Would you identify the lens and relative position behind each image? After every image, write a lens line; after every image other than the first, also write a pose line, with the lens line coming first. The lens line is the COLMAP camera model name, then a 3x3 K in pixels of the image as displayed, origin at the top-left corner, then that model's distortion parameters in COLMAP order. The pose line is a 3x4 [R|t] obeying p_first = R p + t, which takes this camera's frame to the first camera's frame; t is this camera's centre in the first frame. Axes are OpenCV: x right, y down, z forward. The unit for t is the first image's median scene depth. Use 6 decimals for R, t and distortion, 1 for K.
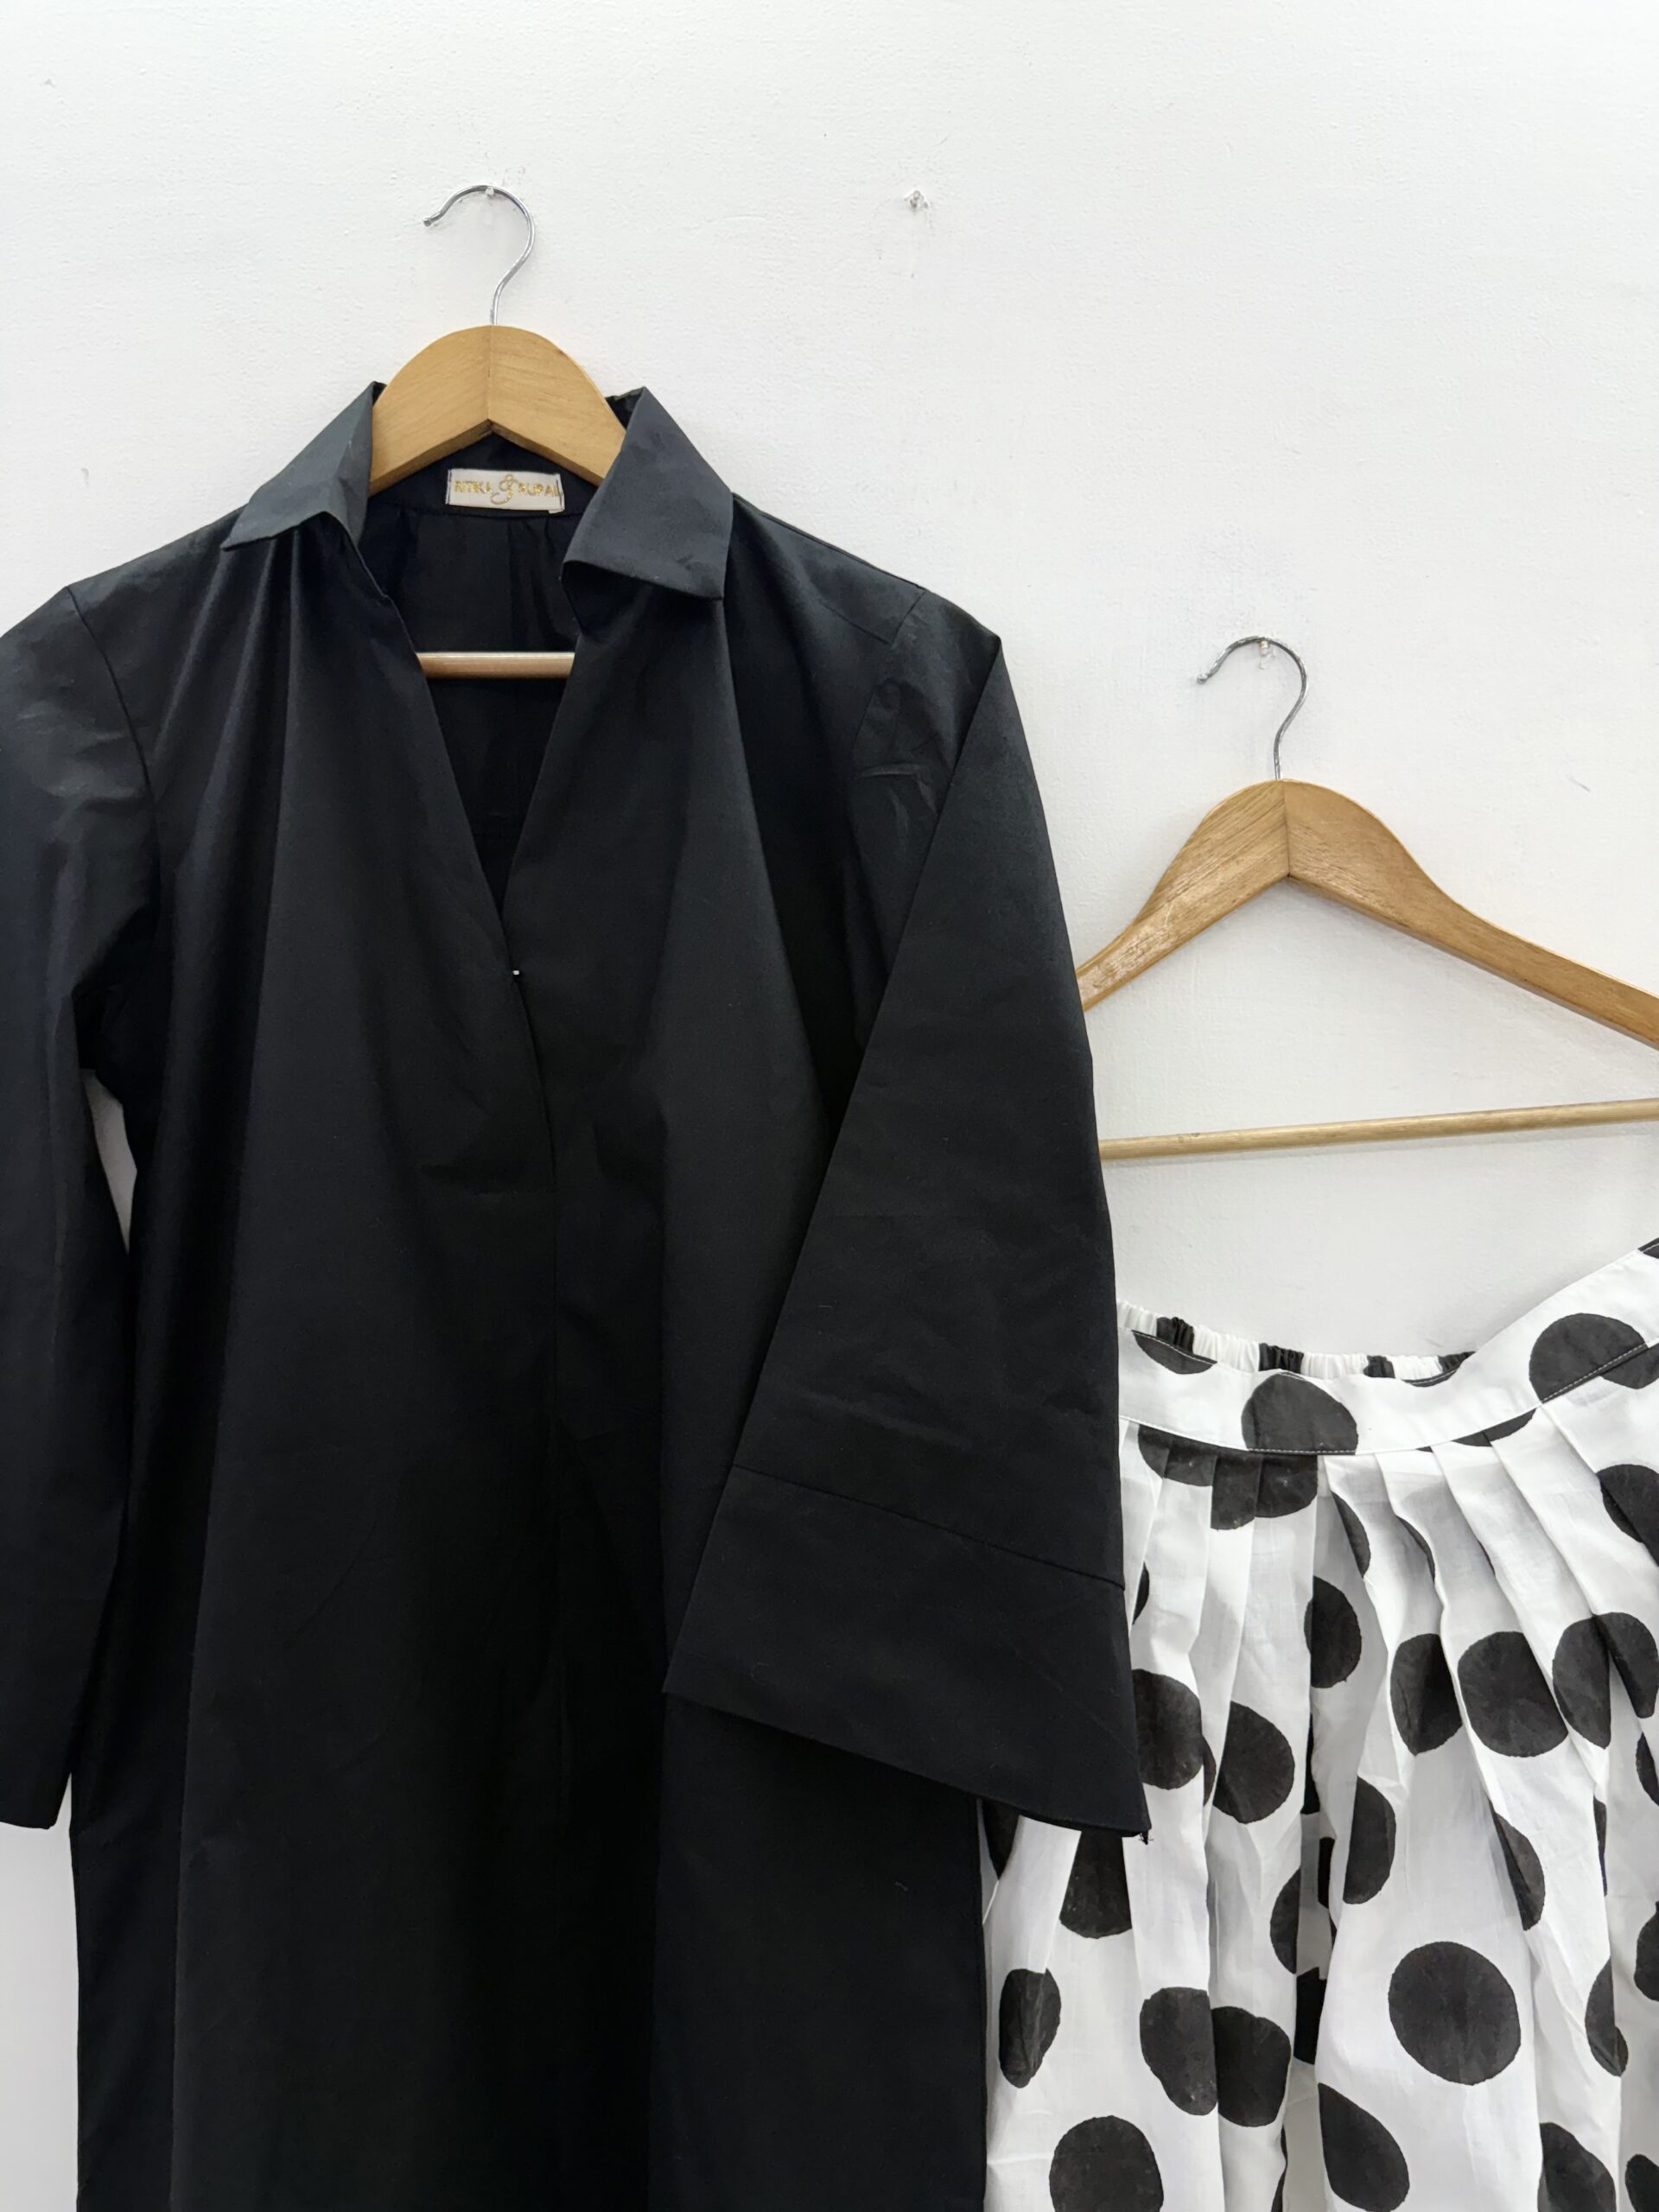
lens RADIAL K [[1571.1, 0, 821.2], [0, 1571.1, 1099.7], [0, 0, 1]] dist [0.049036, -0.079274]
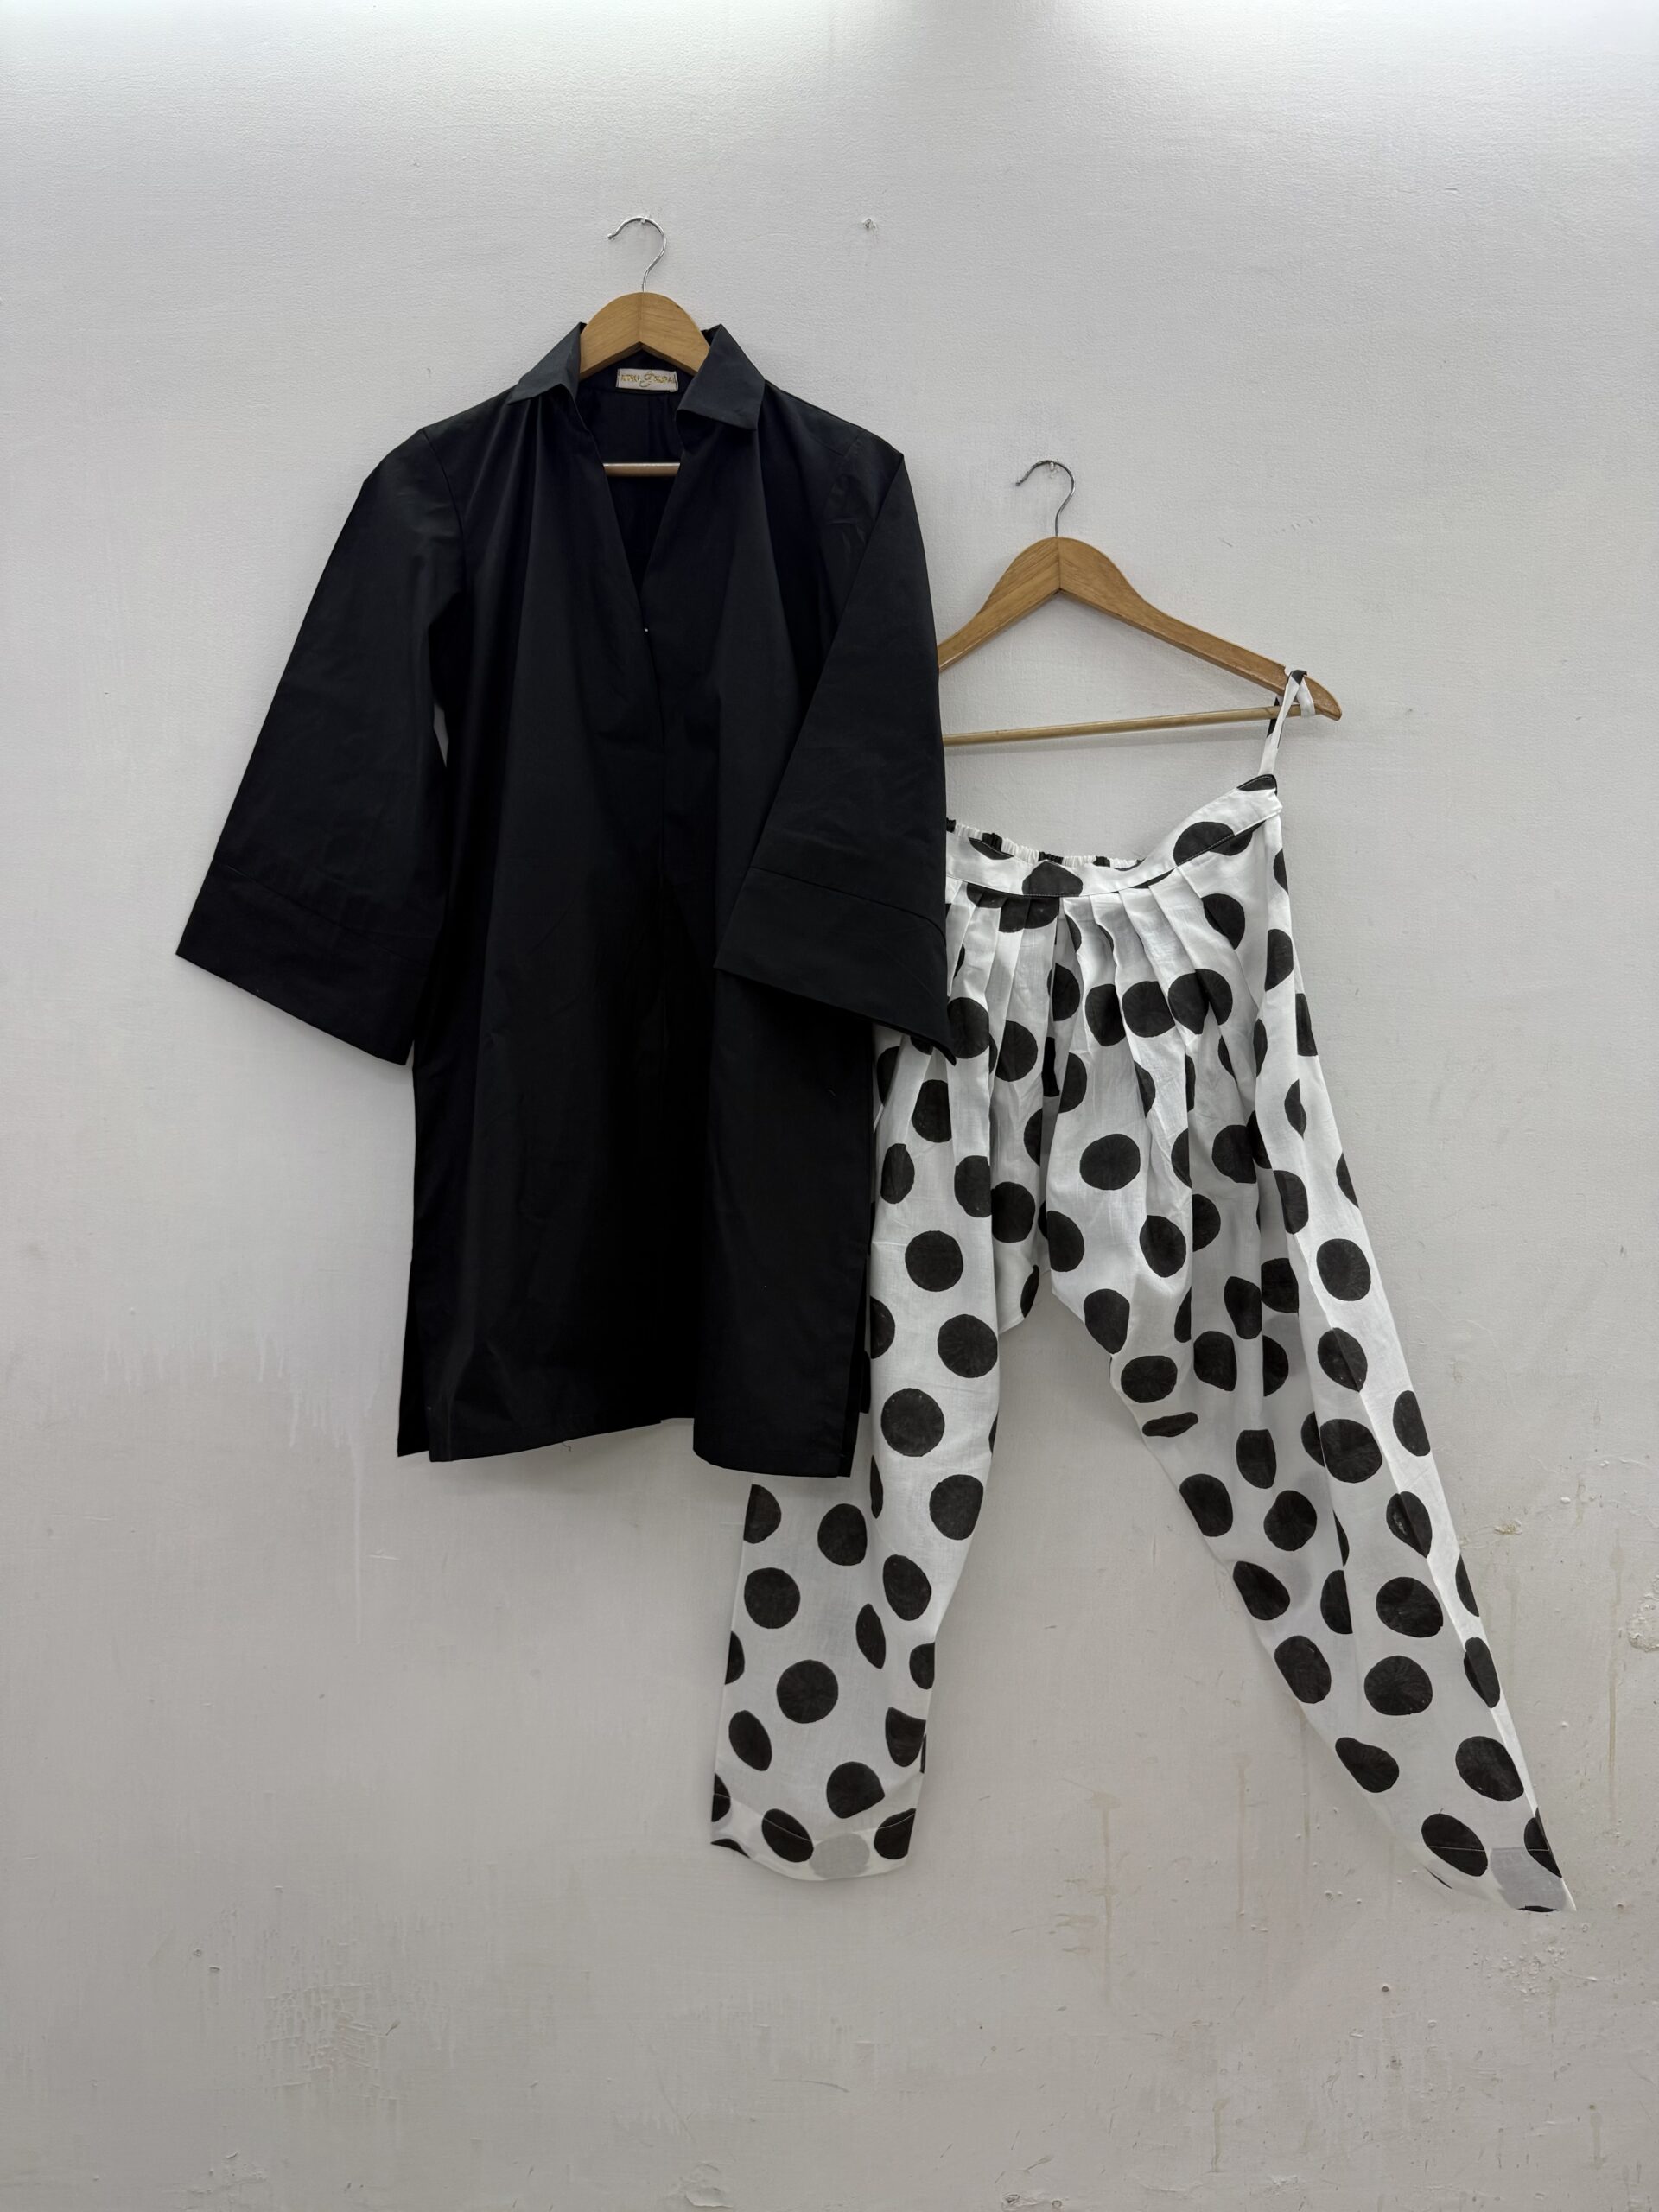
lens RADIAL K [[1571.1, 0, 809.1], [0, 1571.1, 1126.2], [0, 0, 1]] dist [0.049036, -0.079274]
pose [[0.997433, 0.028235, -0.065810, 0.148184], [-0.026978, 0.999438, 0.019906, 0.478176], [0.066335, -0.018079, 0.997634, -0.919836]]
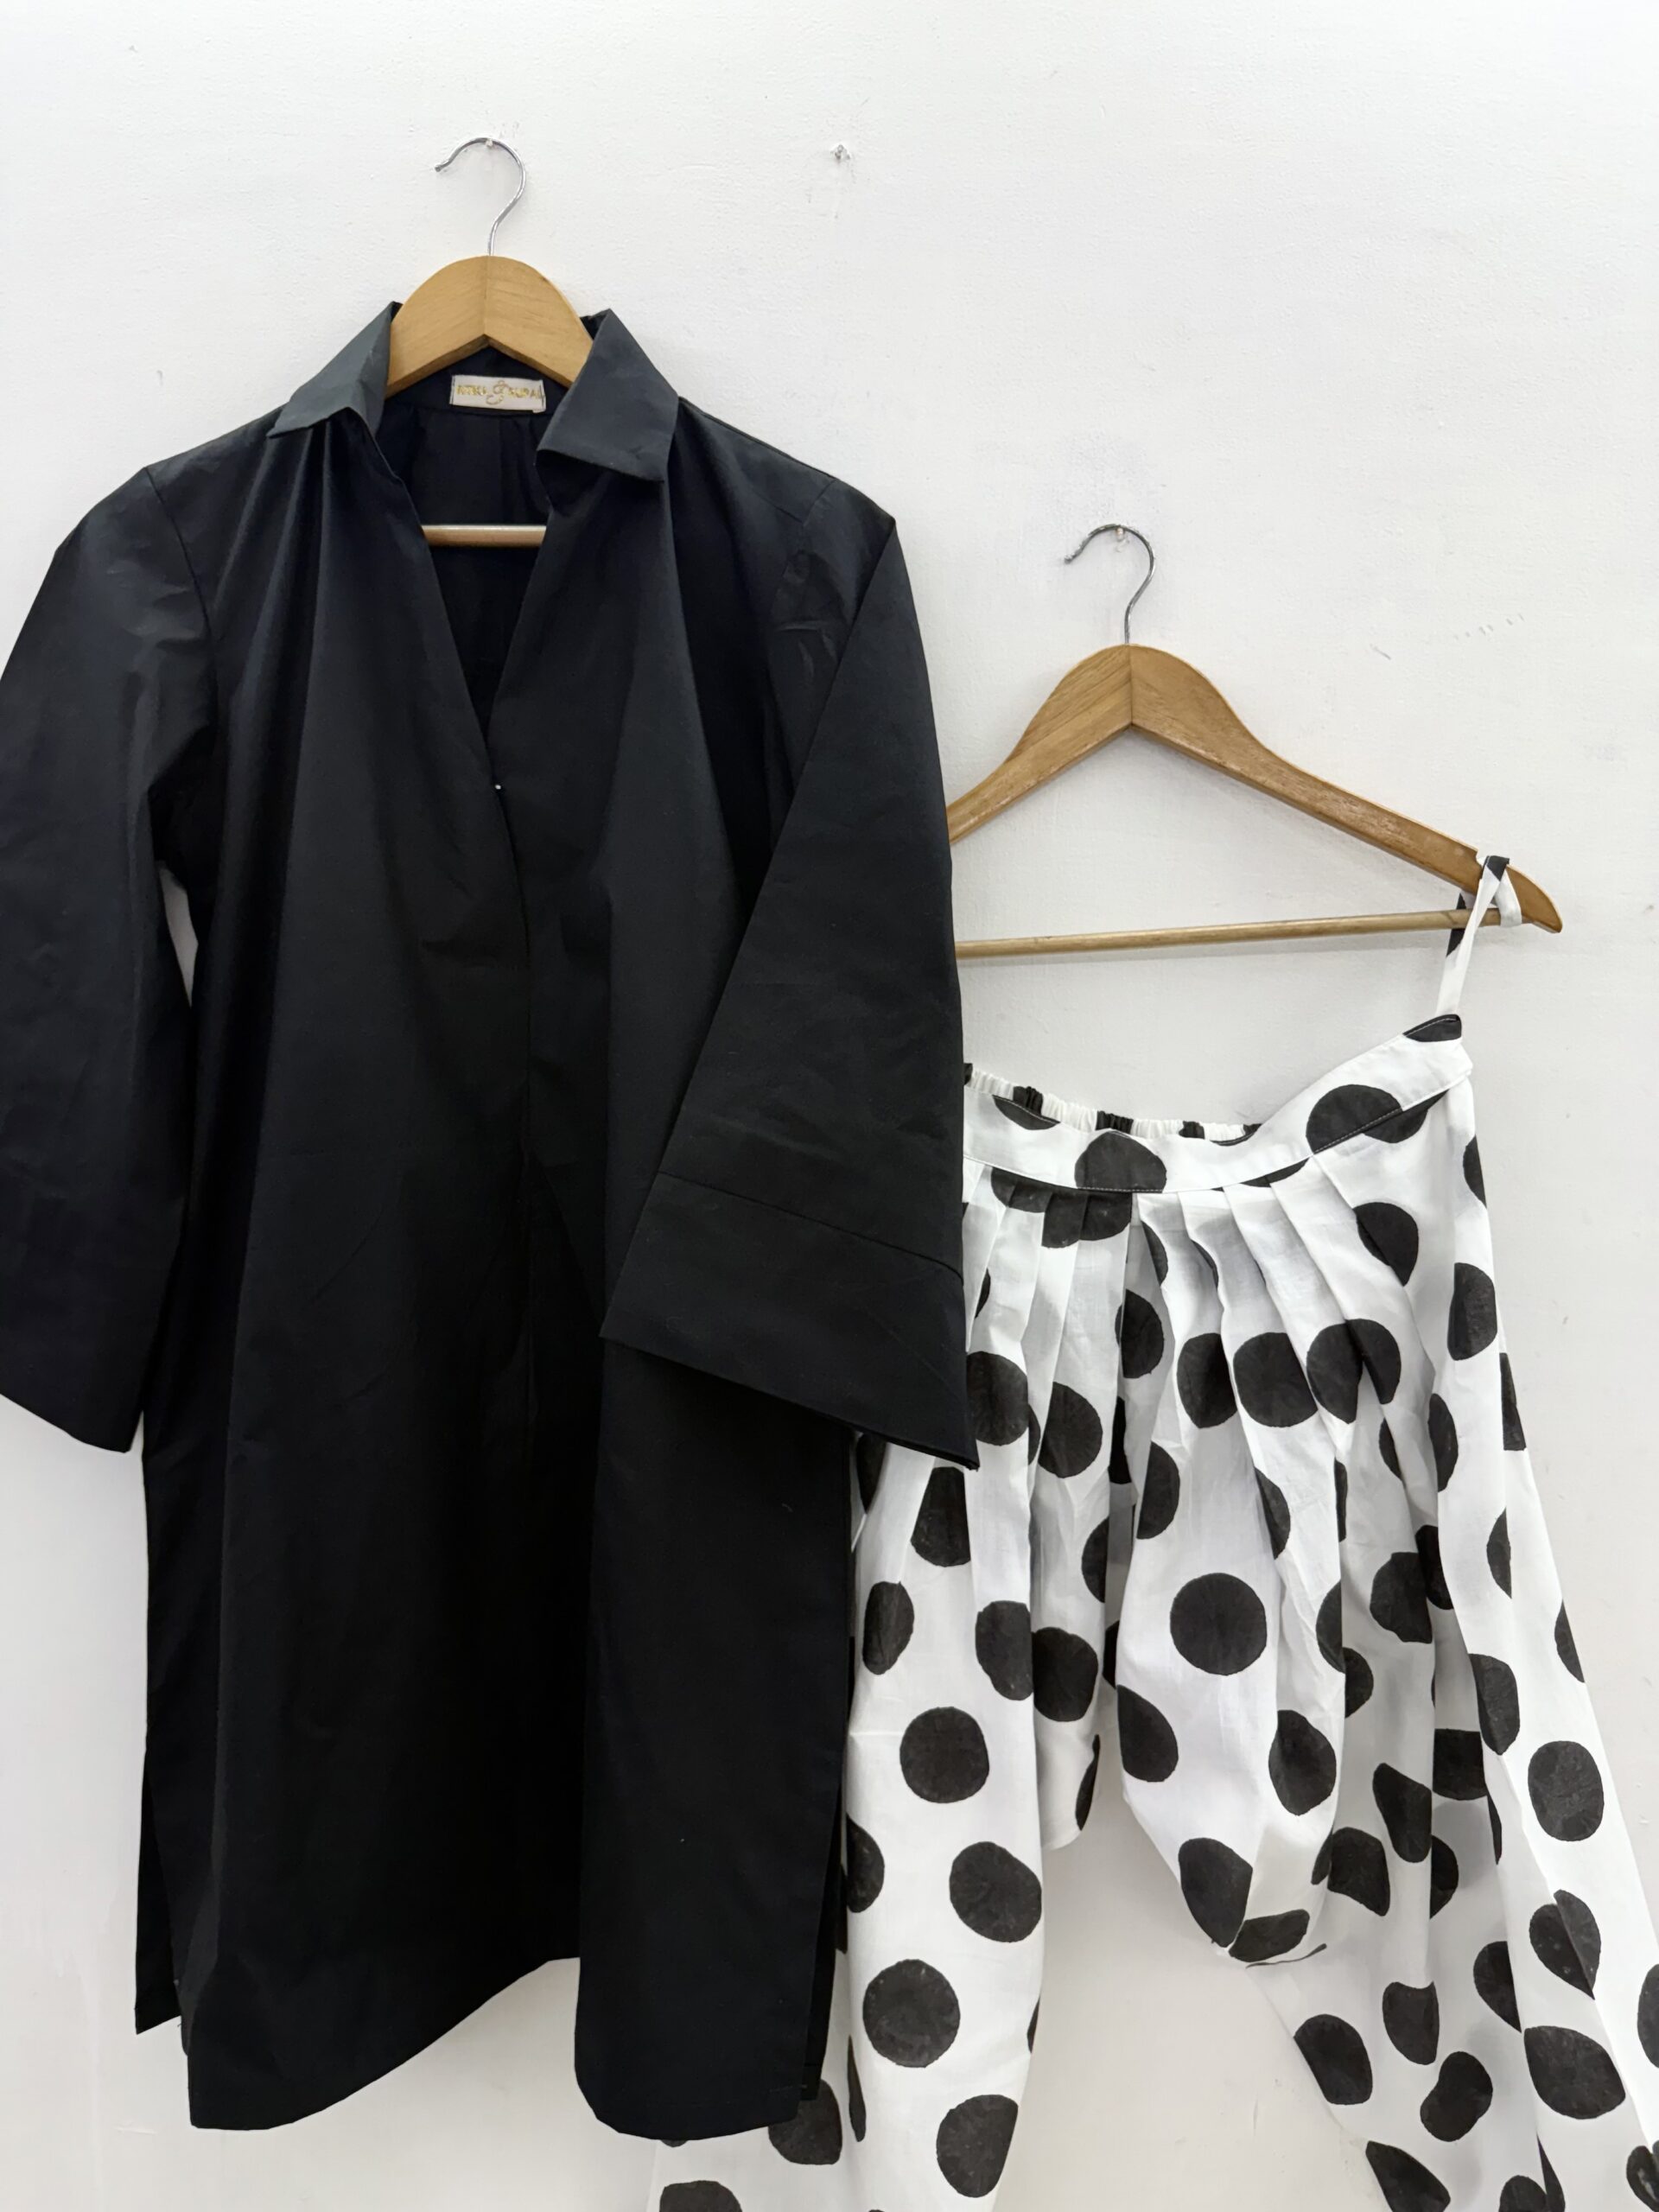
lens RADIAL K [[1571.1, 0, 814.6], [0, 1571.1, 1102.8], [0, 0, 1]] dist [0.049036, -0.079274]
pose [[0.999179, 0.026268, -0.030847, 0.100600], [-0.024910, 0.998737, 0.043632, 0.107219], [0.031955, -0.042828, 0.998571, -0.246601]]
